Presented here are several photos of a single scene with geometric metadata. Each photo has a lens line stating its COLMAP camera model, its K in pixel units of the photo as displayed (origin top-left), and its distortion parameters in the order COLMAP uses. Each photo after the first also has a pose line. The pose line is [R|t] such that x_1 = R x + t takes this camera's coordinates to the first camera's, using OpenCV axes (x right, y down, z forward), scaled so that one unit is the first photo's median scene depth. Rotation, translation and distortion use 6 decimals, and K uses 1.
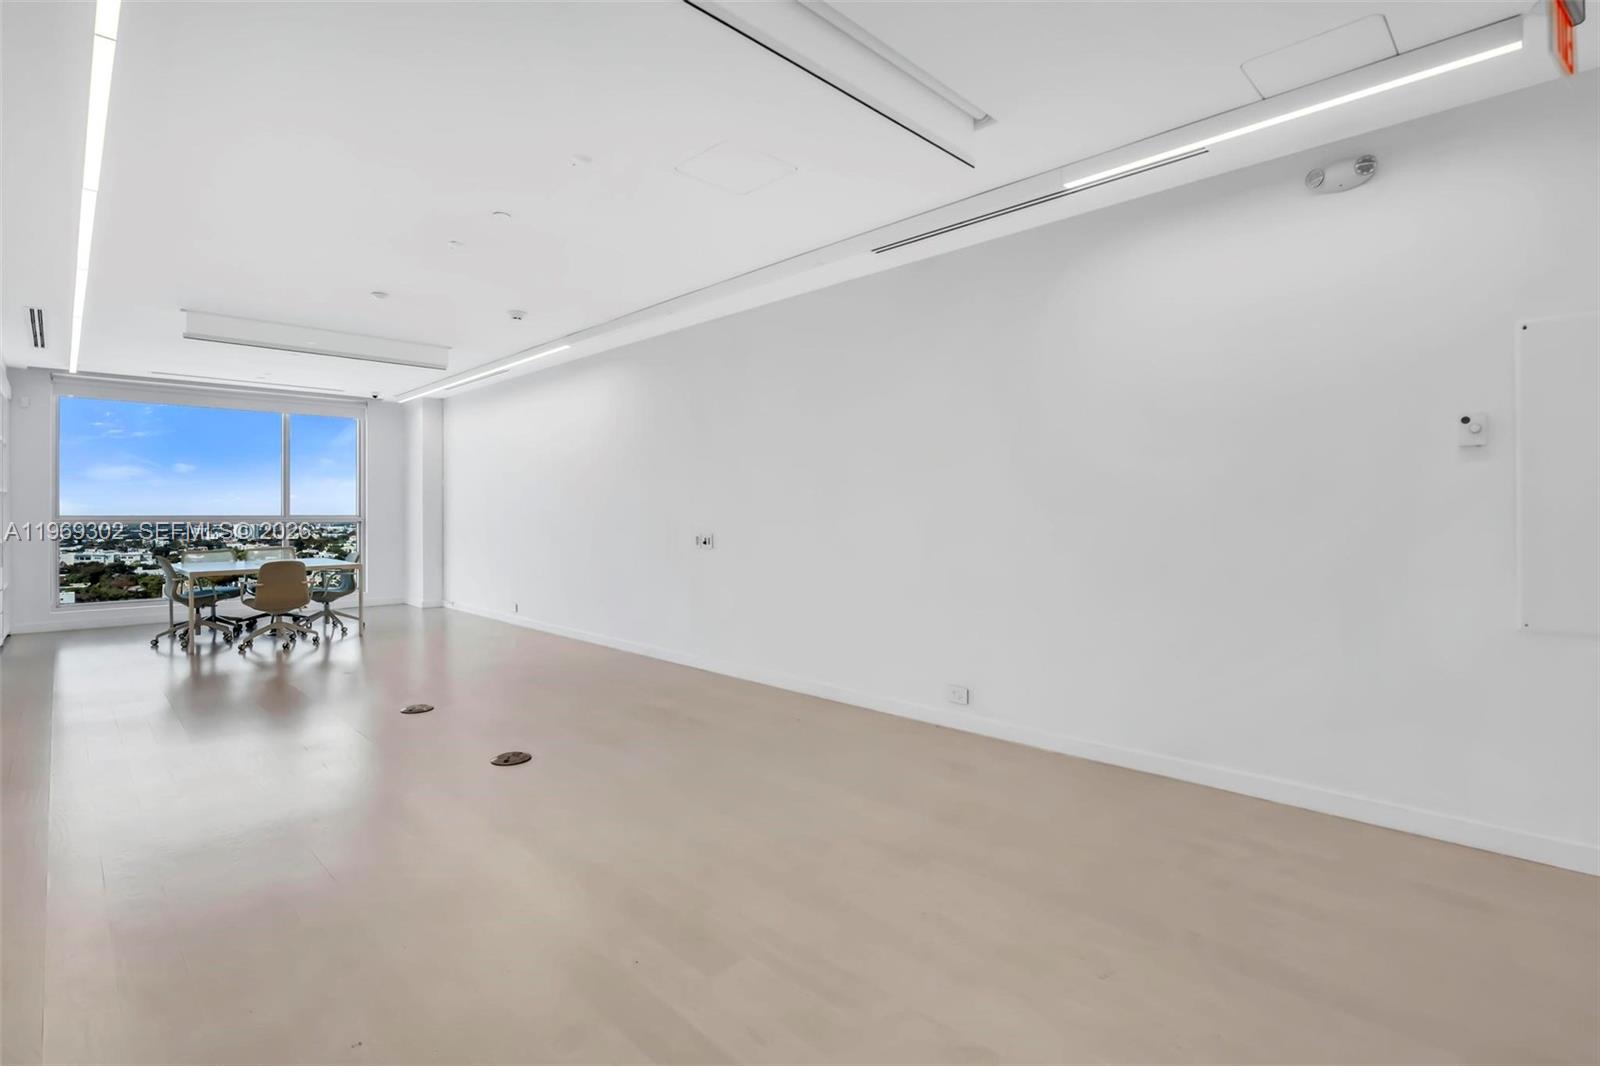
lens RADIAL K [[761.6, 0, 803.6], [0, 761.6, 525.9], [0, 0, 1]] dist [-0.016111, 0.002087]
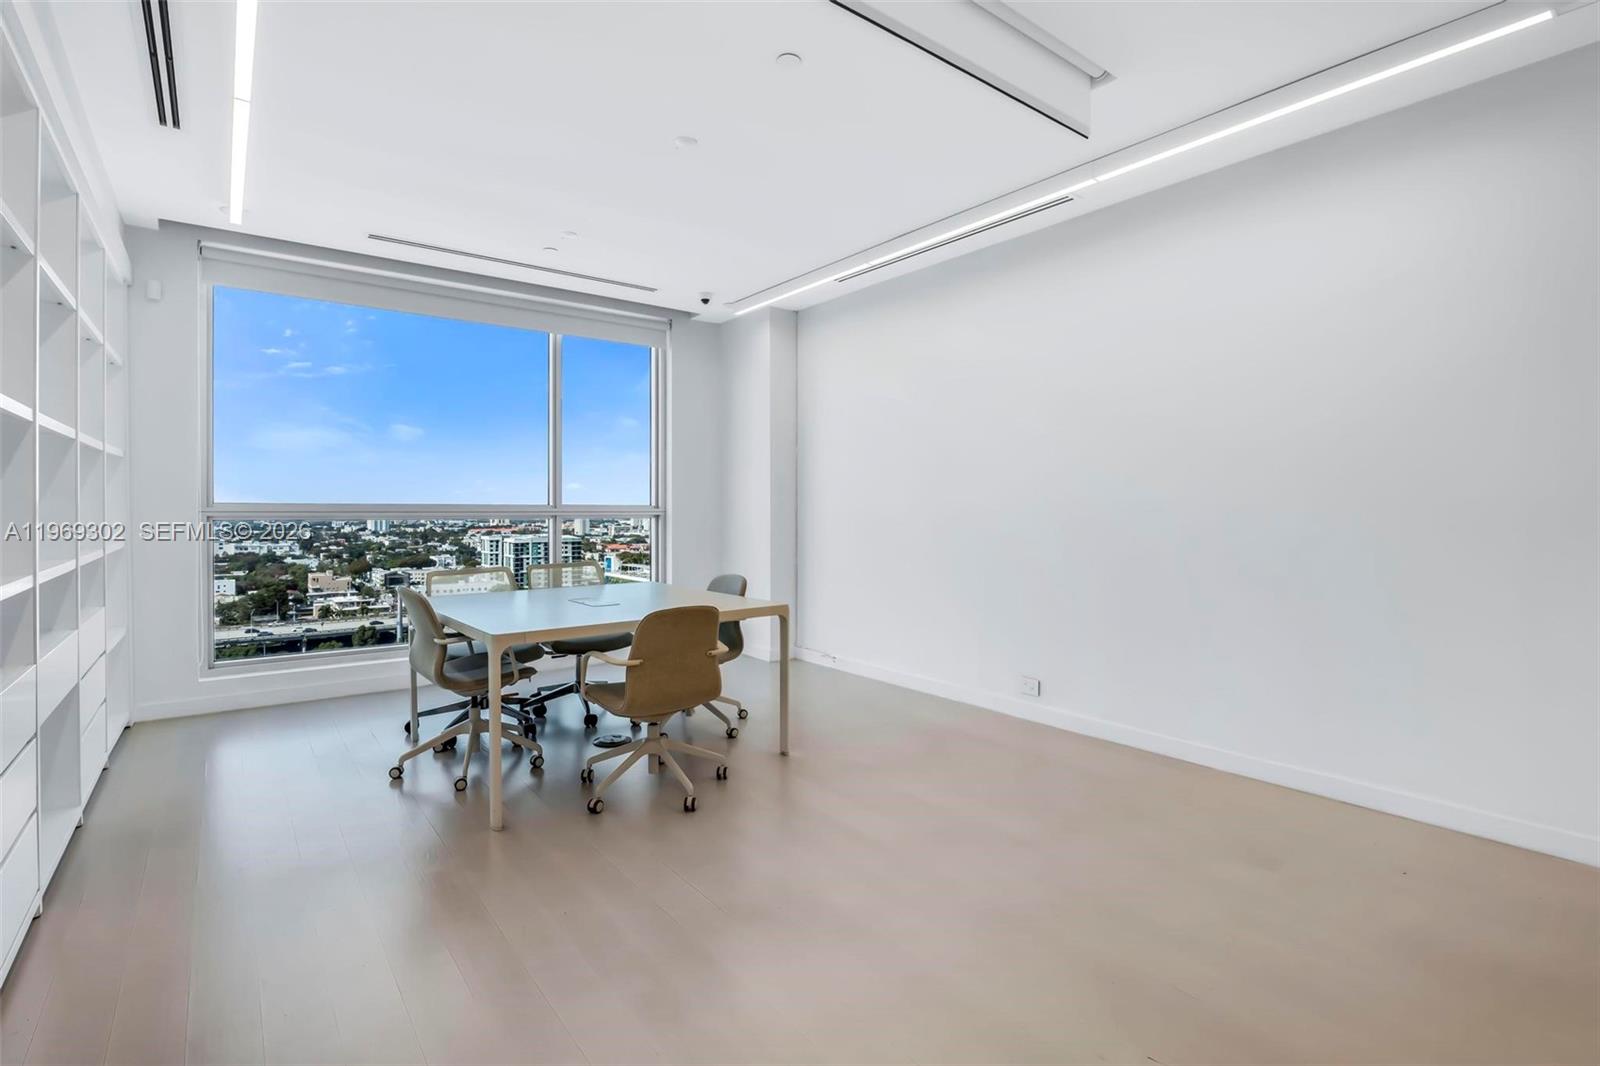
lens RADIAL K [[761.6, 0, 809.7], [0, 761.6, 524.9], [0, 0, 1]] dist [-0.016111, 0.002087]
pose [[0.992862, 0.002317, -0.119248, -0.444438], [-0.001652, 0.999983, 0.005681, -0.002122], [0.119259, -0.005443, 0.992848, 0.455184]]
